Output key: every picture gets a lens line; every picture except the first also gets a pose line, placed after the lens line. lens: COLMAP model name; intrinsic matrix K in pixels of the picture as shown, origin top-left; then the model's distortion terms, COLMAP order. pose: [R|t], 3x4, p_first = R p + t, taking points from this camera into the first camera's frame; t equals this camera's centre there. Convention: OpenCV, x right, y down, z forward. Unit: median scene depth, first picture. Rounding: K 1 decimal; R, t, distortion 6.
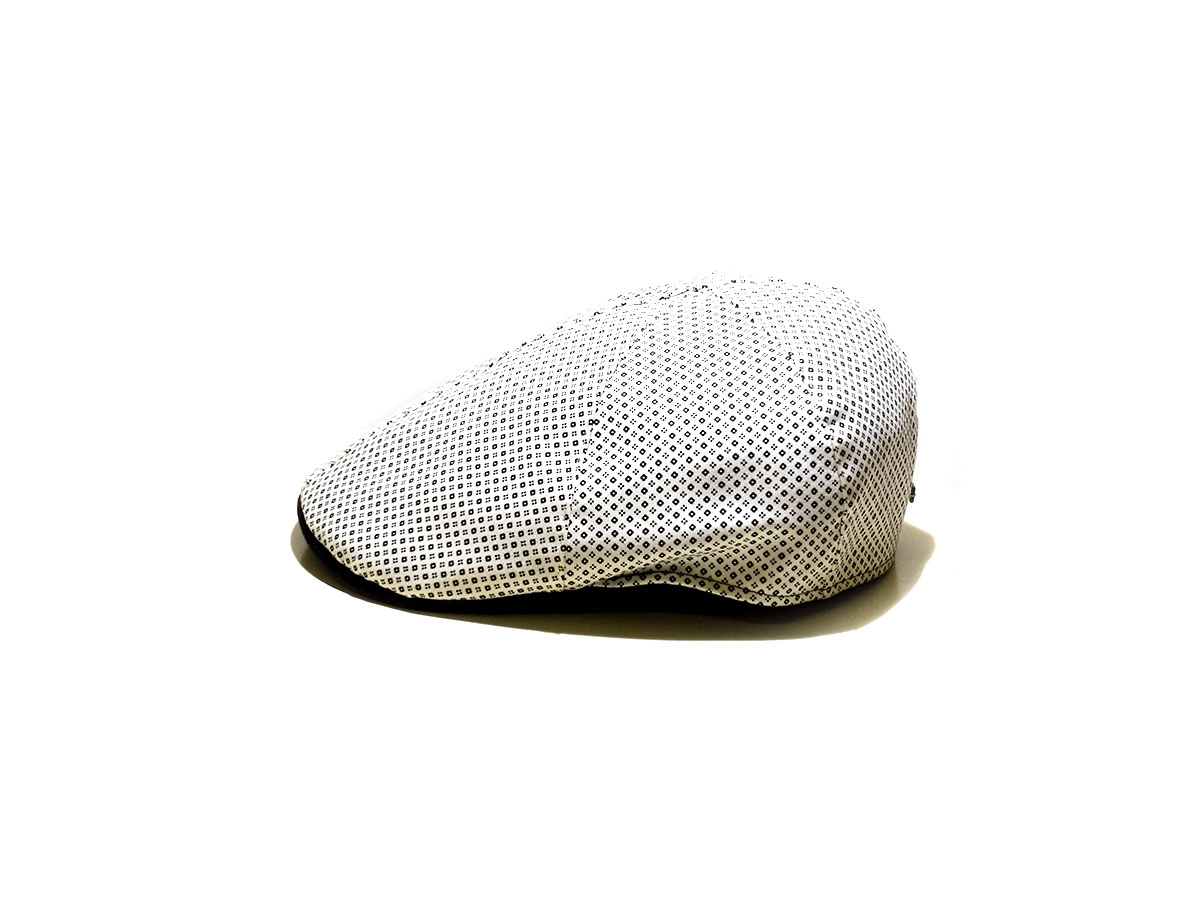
lens RADIAL K [[2247.0, 0, 595.1], [0, 2247.0, 451.4], [0, 0, 1]] dist [0.228197, 0.000000]
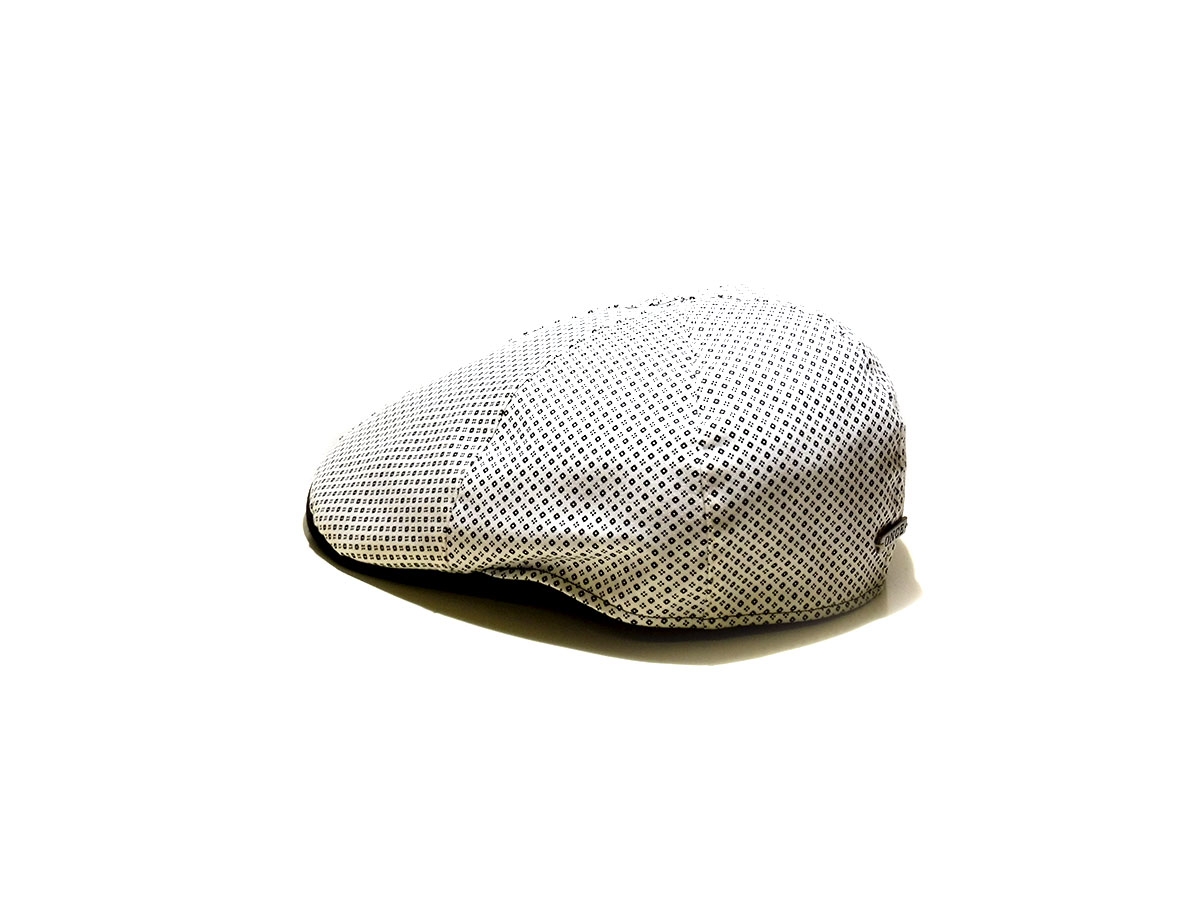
lens RADIAL K [[2247.0, 0, 599.9], [0, 2247.0, 447.3], [0, 0, 1]] dist [0.228197, 0.000000]
pose [[0.881710, 0.146238, -0.448555, 0.496046], [-0.149159, 0.988387, 0.029037, -0.033669], [0.447592, 0.041304, 0.893283, 0.116714]]
